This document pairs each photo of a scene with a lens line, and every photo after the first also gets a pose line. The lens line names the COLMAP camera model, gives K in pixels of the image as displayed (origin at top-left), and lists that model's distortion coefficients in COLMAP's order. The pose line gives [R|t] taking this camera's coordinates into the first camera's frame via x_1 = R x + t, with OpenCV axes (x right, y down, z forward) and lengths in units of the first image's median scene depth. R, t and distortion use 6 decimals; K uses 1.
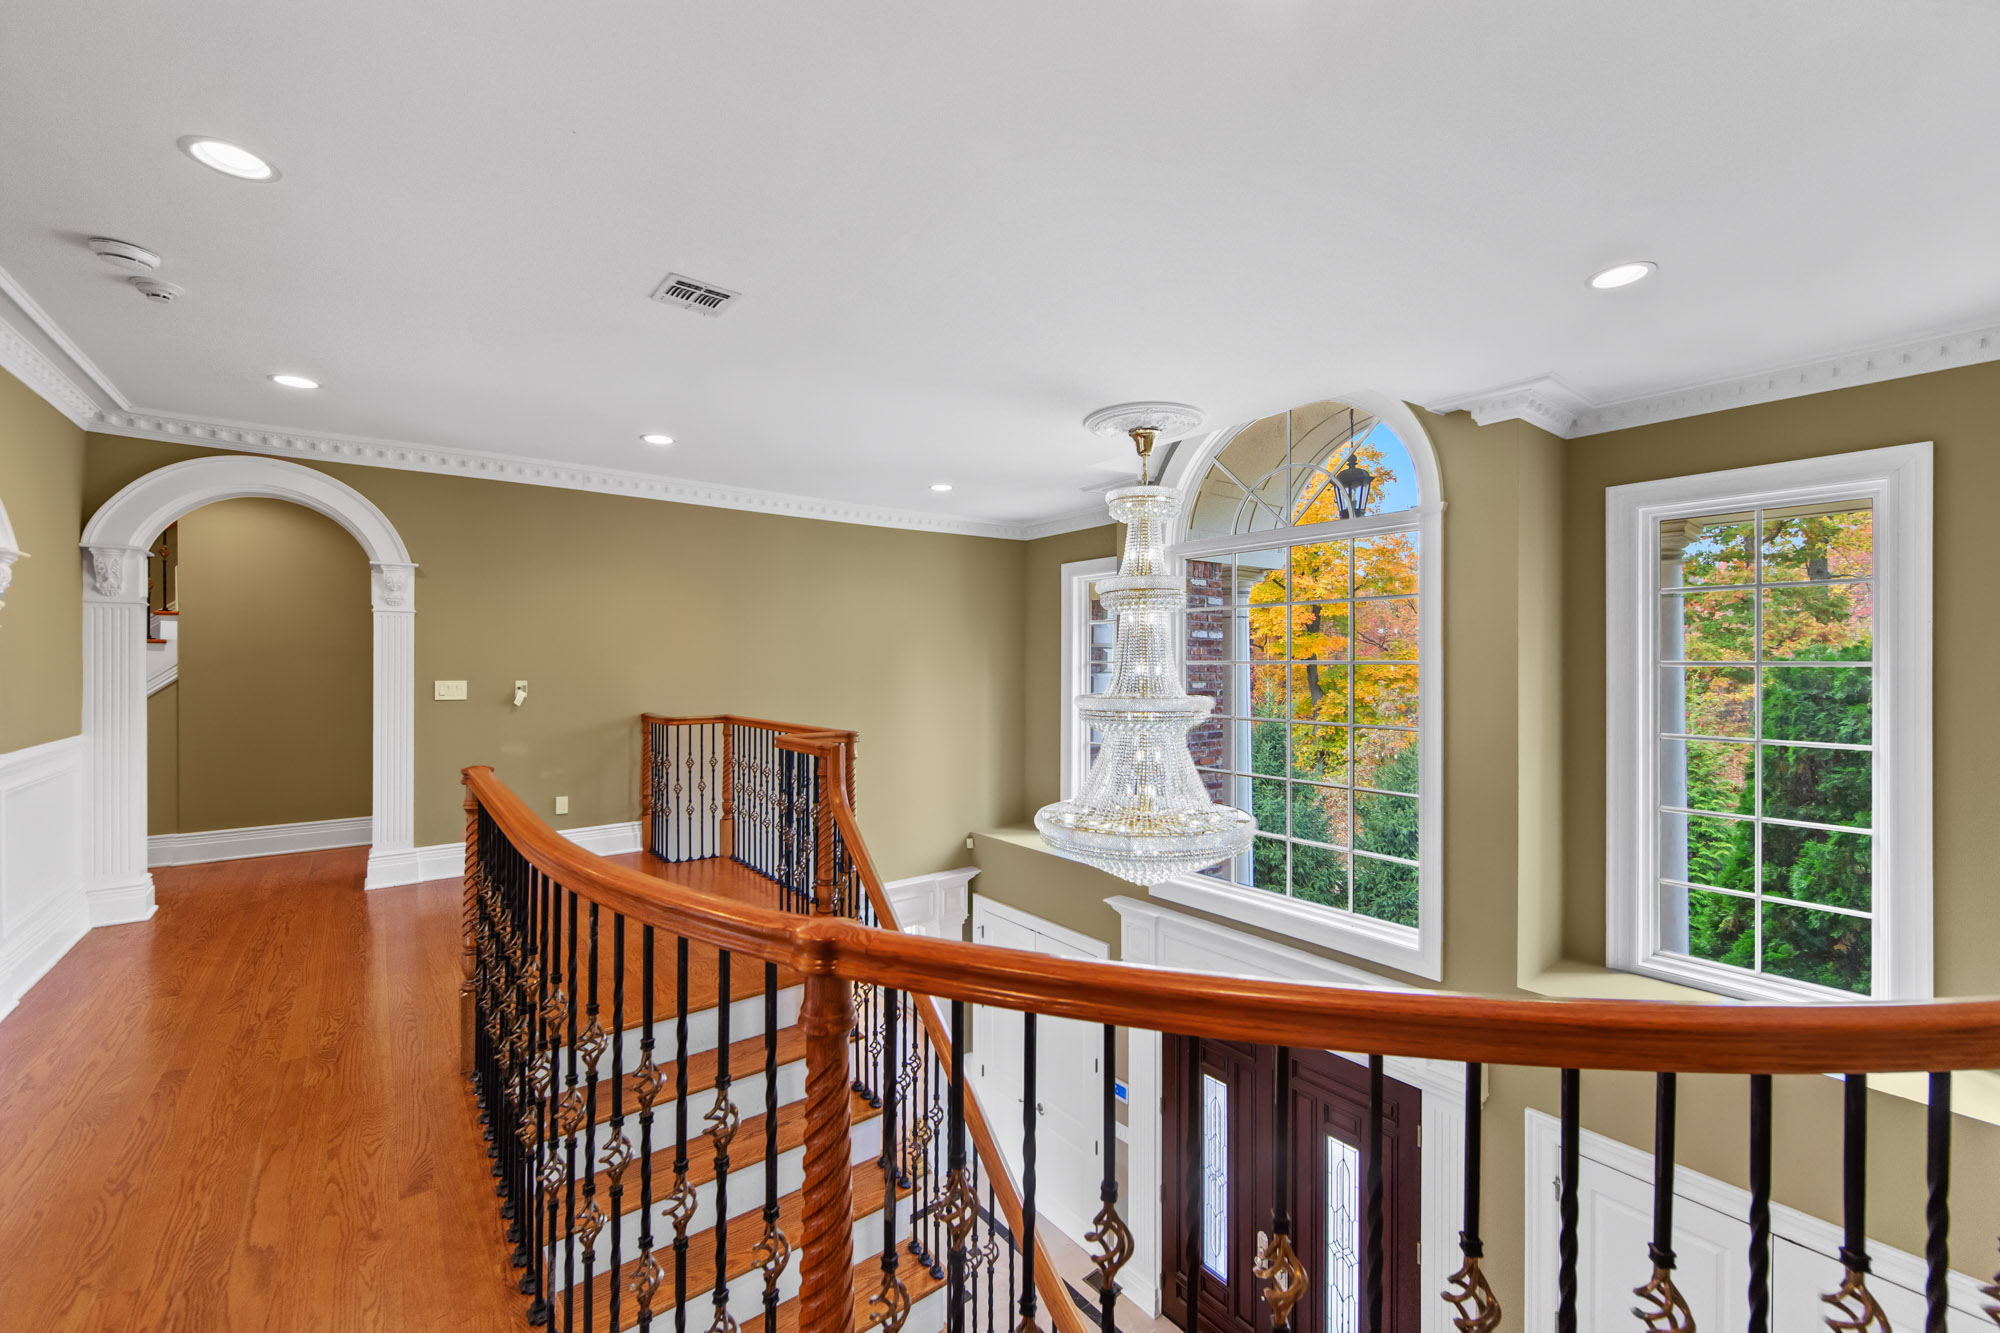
lens RADIAL K [[805.1, 0, 997.9], [0, 805.1, 660.9], [0, 0, 1]] dist [0.000893, -0.000886]
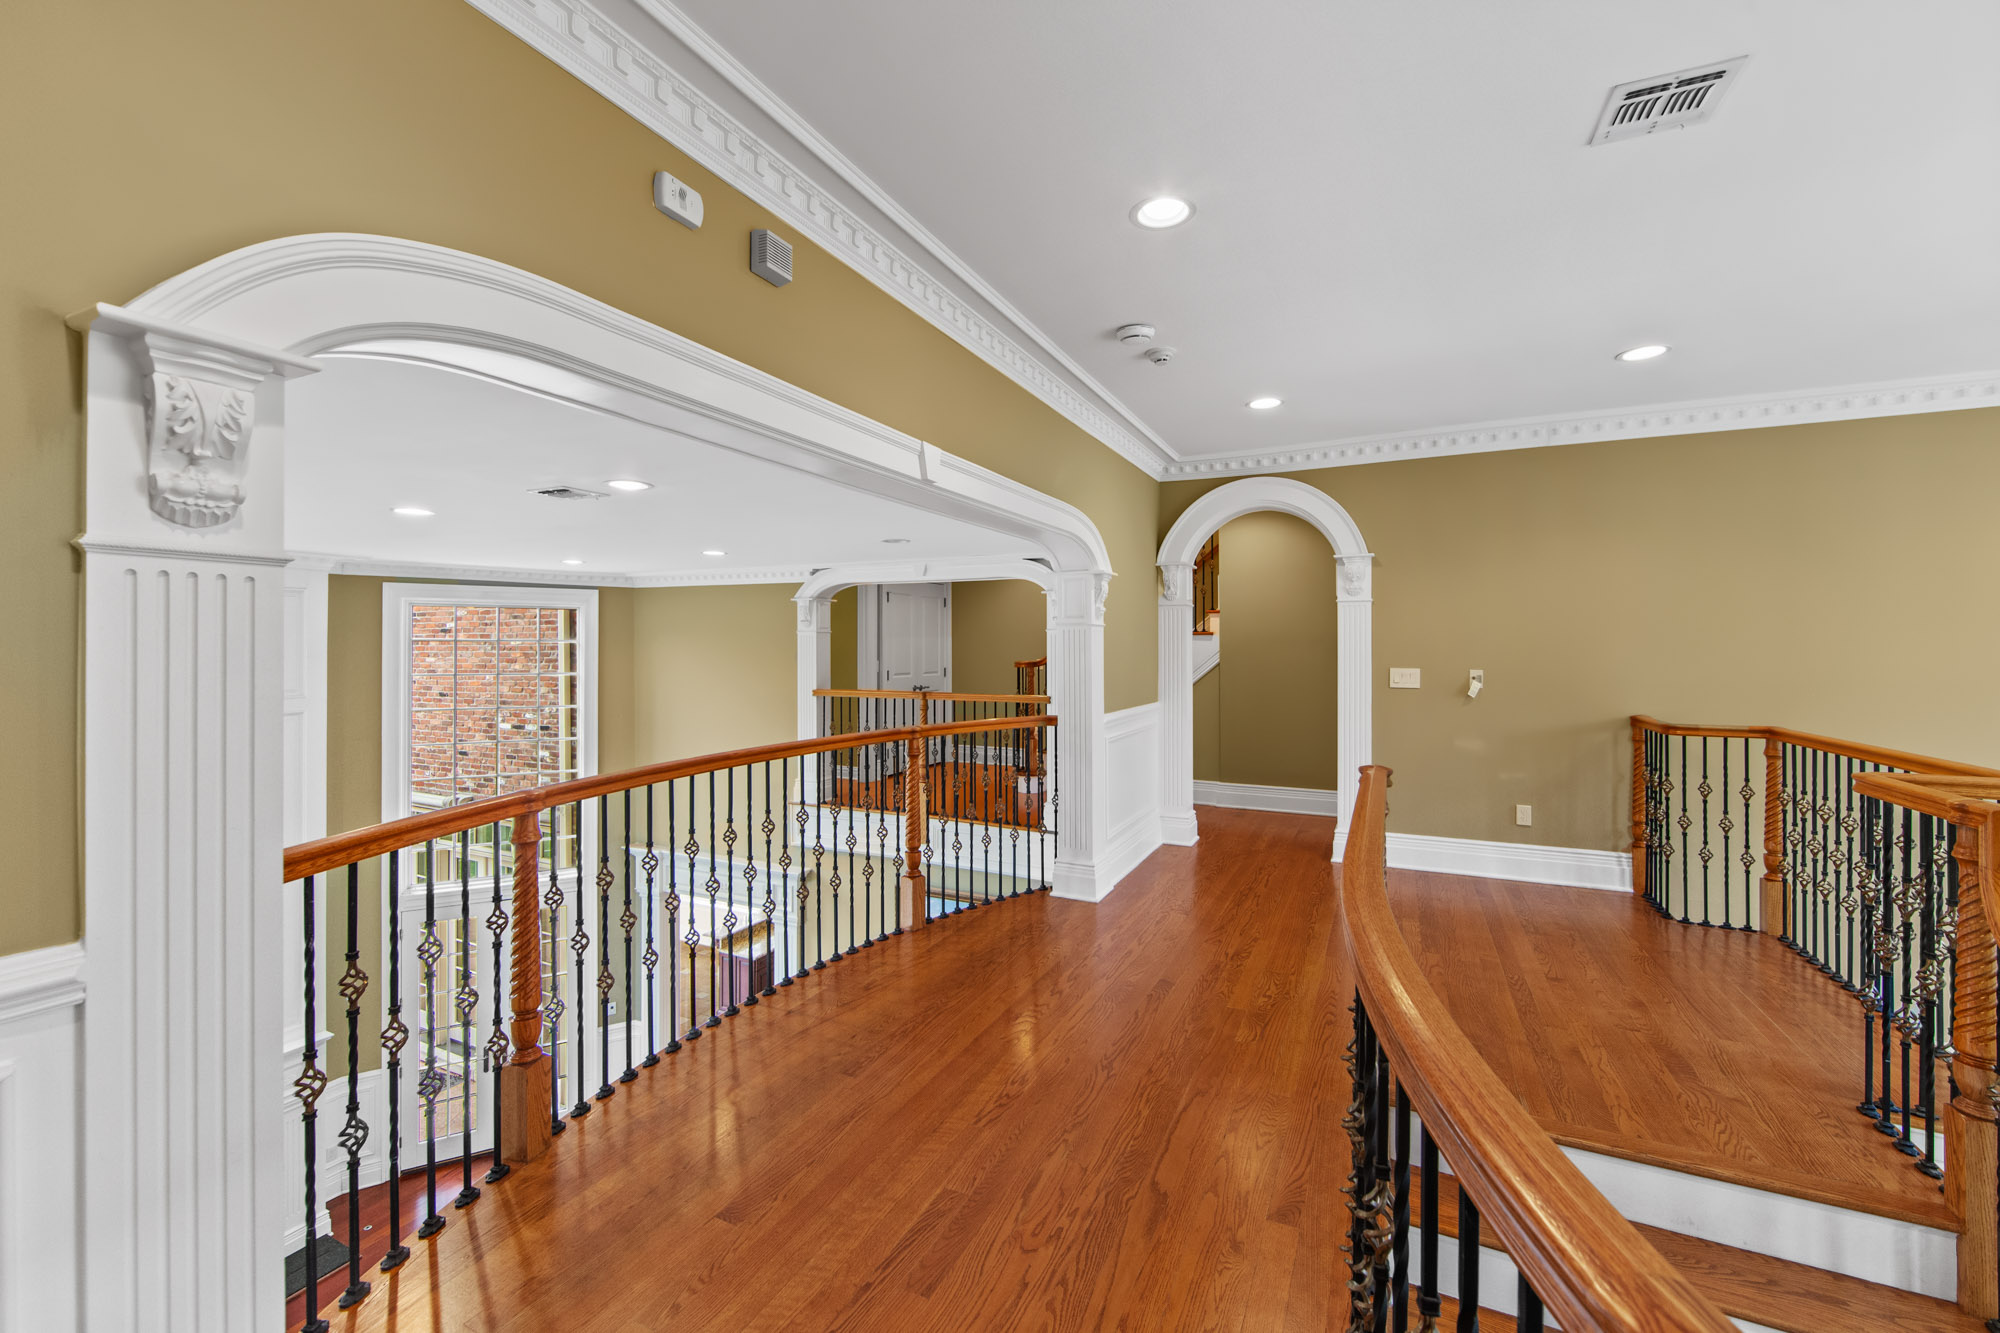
lens RADIAL K [[805.1, 0, 1000.3], [0, 805.1, 644.1], [0, 0, 1]] dist [0.000893, -0.000886]
pose [[0.438083, -0.004468, -0.898923, -0.010746], [0.001625, 0.999990, -0.004179, -0.001723], [0.898933, 0.000370, 0.438086, 0.128242]]
